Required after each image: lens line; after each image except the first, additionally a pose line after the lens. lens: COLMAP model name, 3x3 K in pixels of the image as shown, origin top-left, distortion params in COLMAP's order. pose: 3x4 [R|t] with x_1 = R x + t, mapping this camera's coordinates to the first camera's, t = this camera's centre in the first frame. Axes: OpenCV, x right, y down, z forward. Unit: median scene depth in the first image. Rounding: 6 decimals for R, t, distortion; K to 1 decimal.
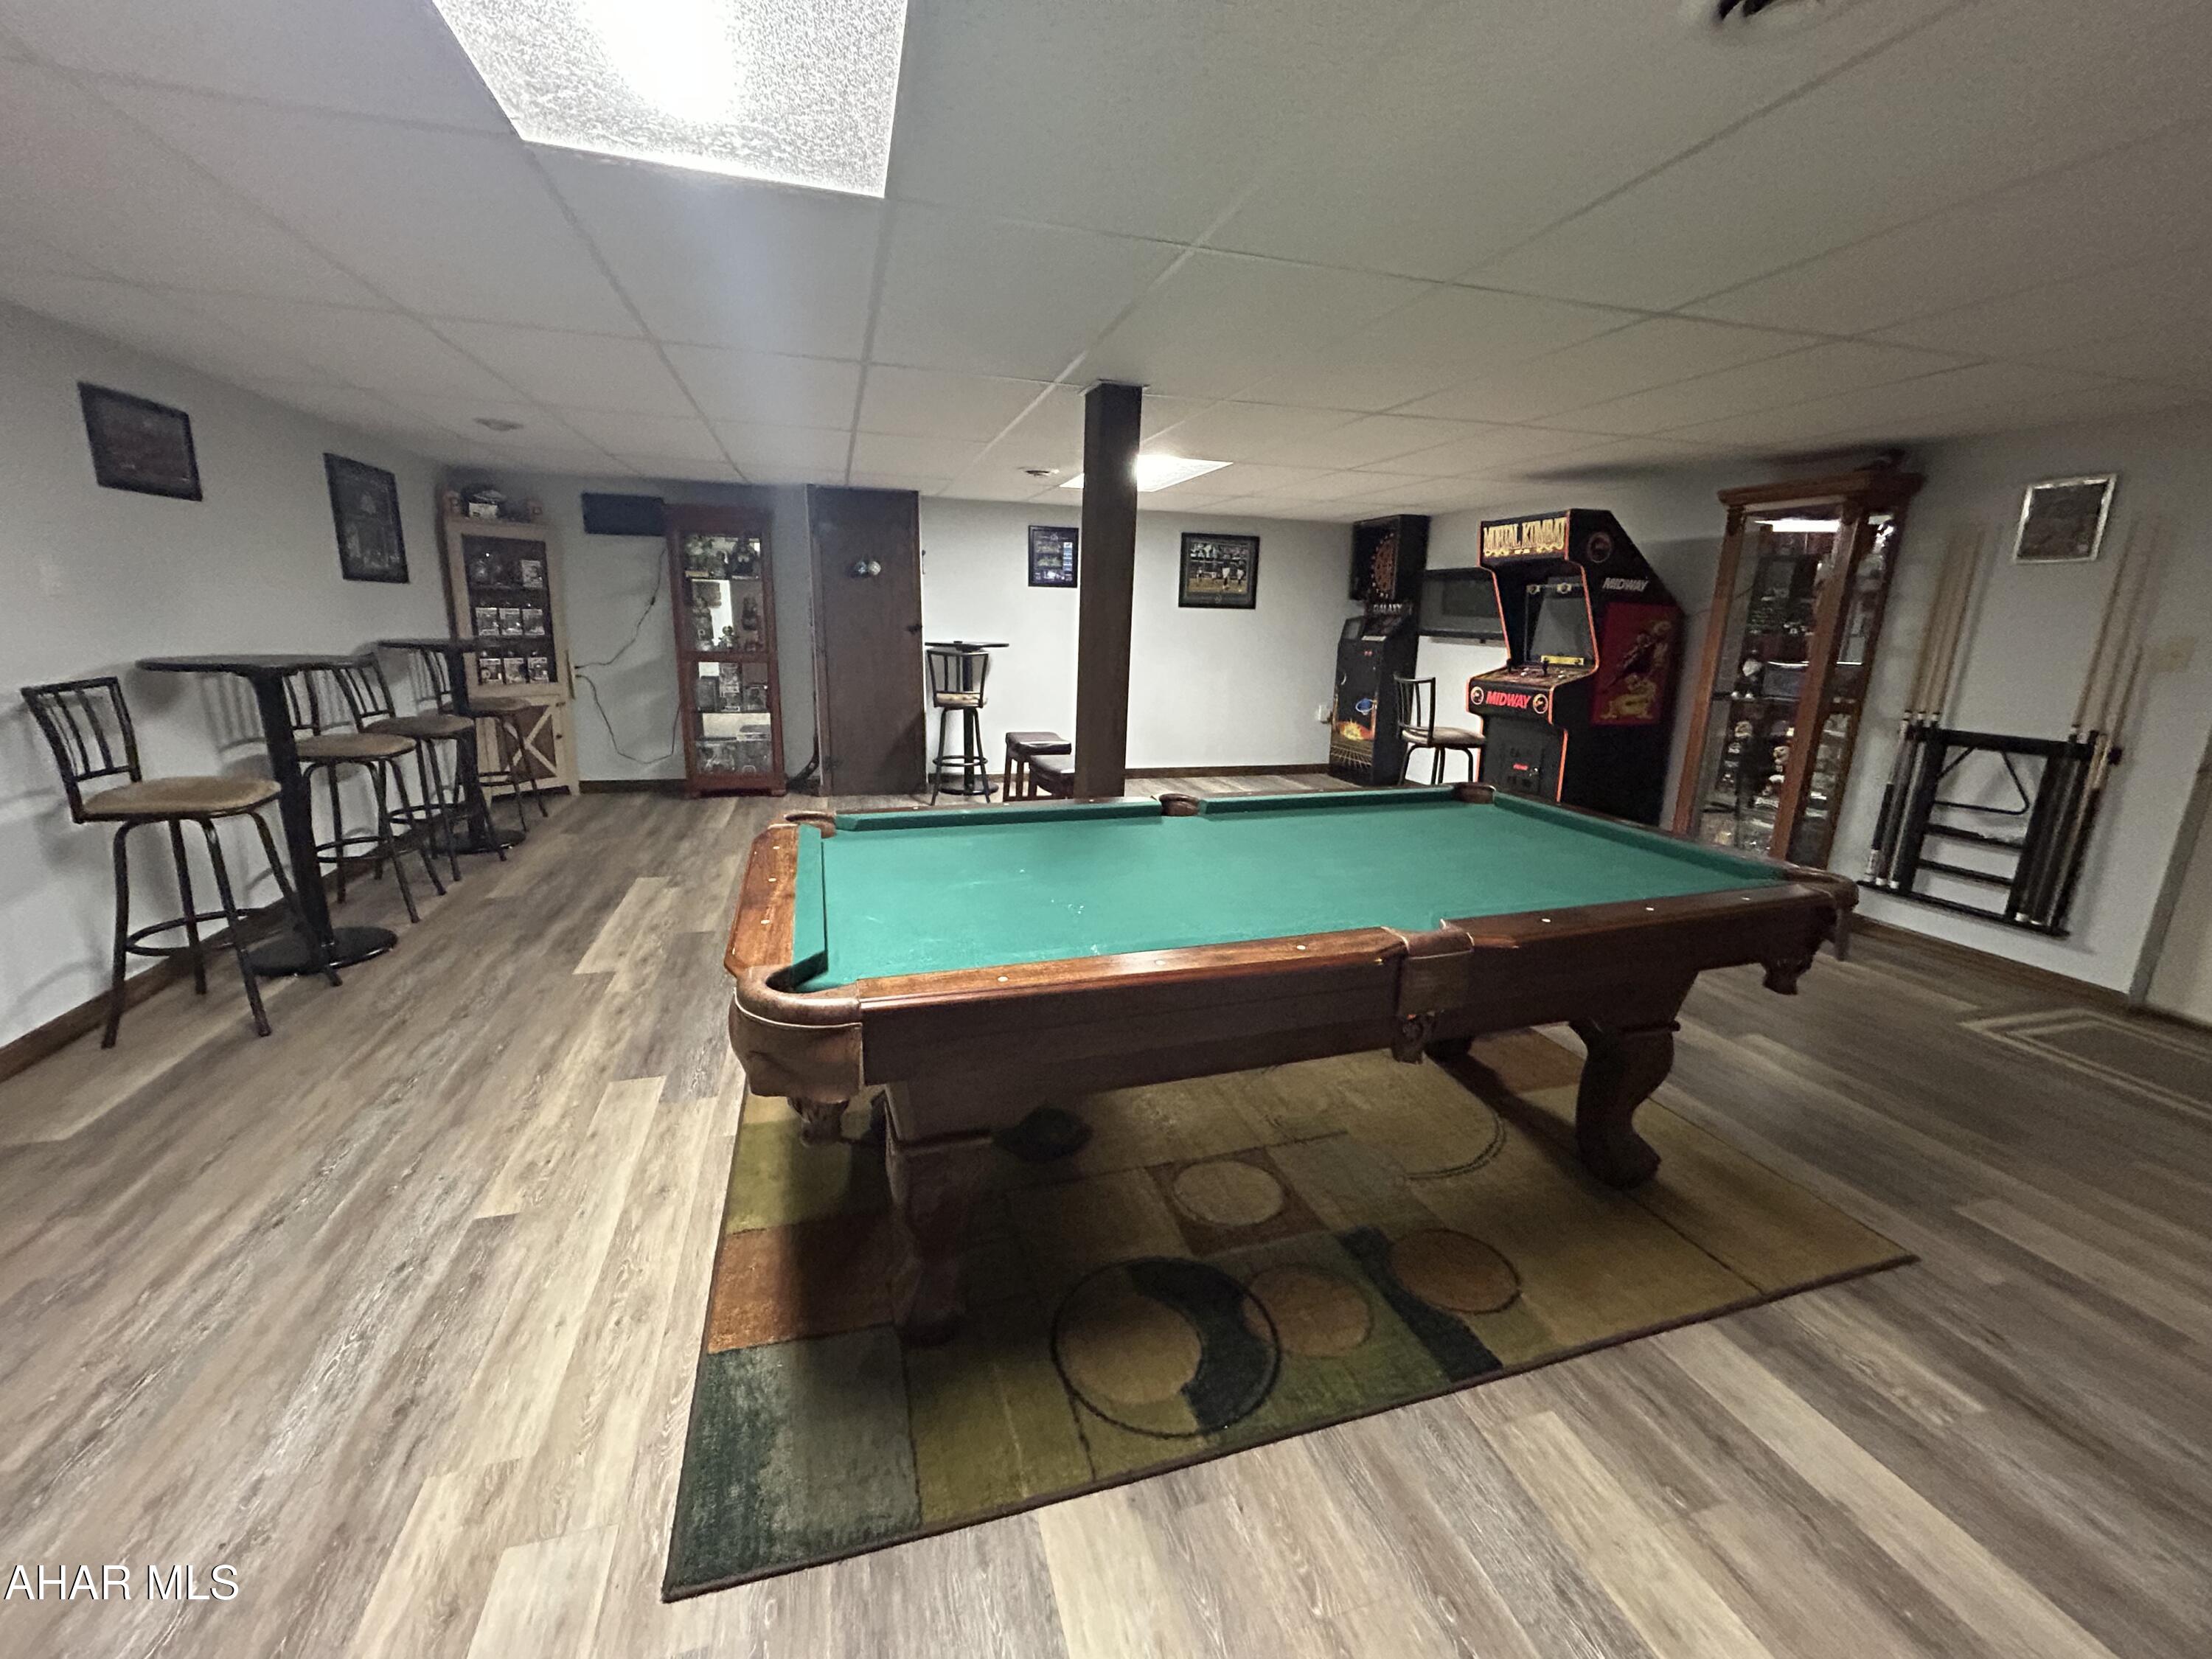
lens RADIAL K [[897.4, 0, 1105.1], [0, 897.4, 828.9], [0, 0, 1]] dist [0.001953, 0.000227]
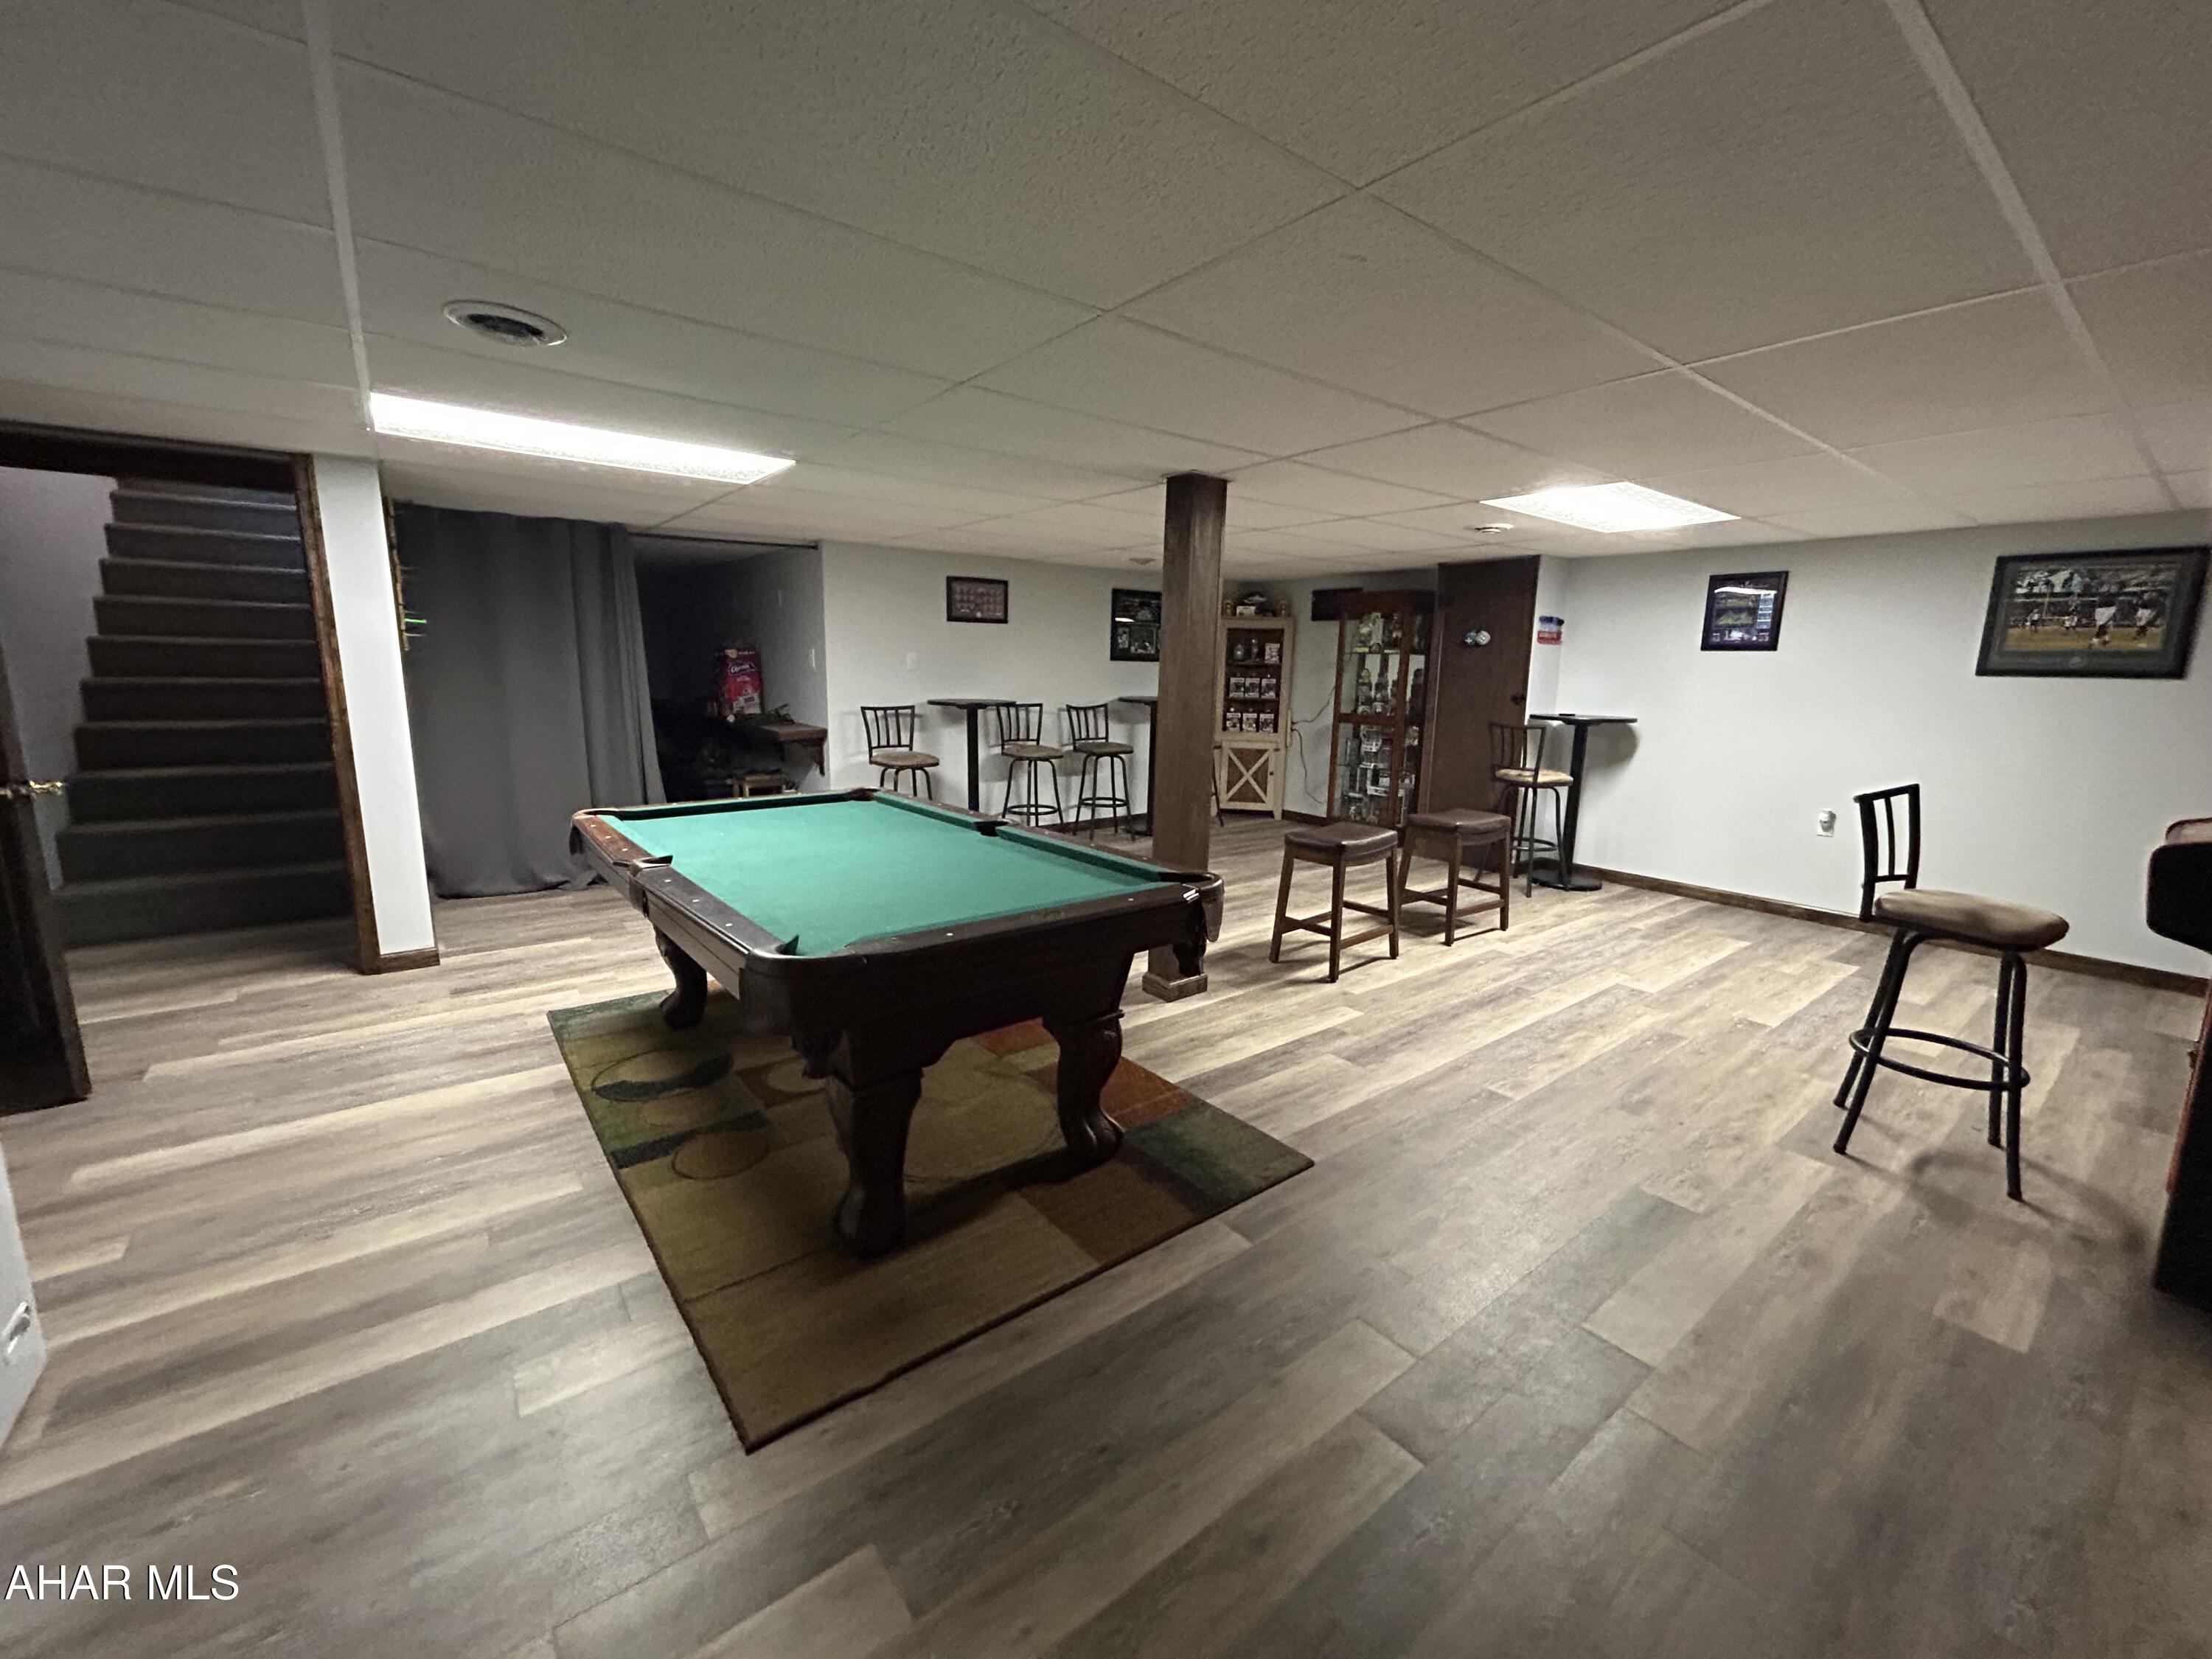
lens RADIAL K [[897.4, 0, 1106.4], [0, 897.4, 828.8], [0, 0, 1]] dist [0.001953, 0.000227]
pose [[0.365168, 0.152352, -0.918390, 0.551041], [-0.226002, 0.971514, 0.071303, -0.064425], [0.903092, 0.181520, 0.389198, 0.286428]]
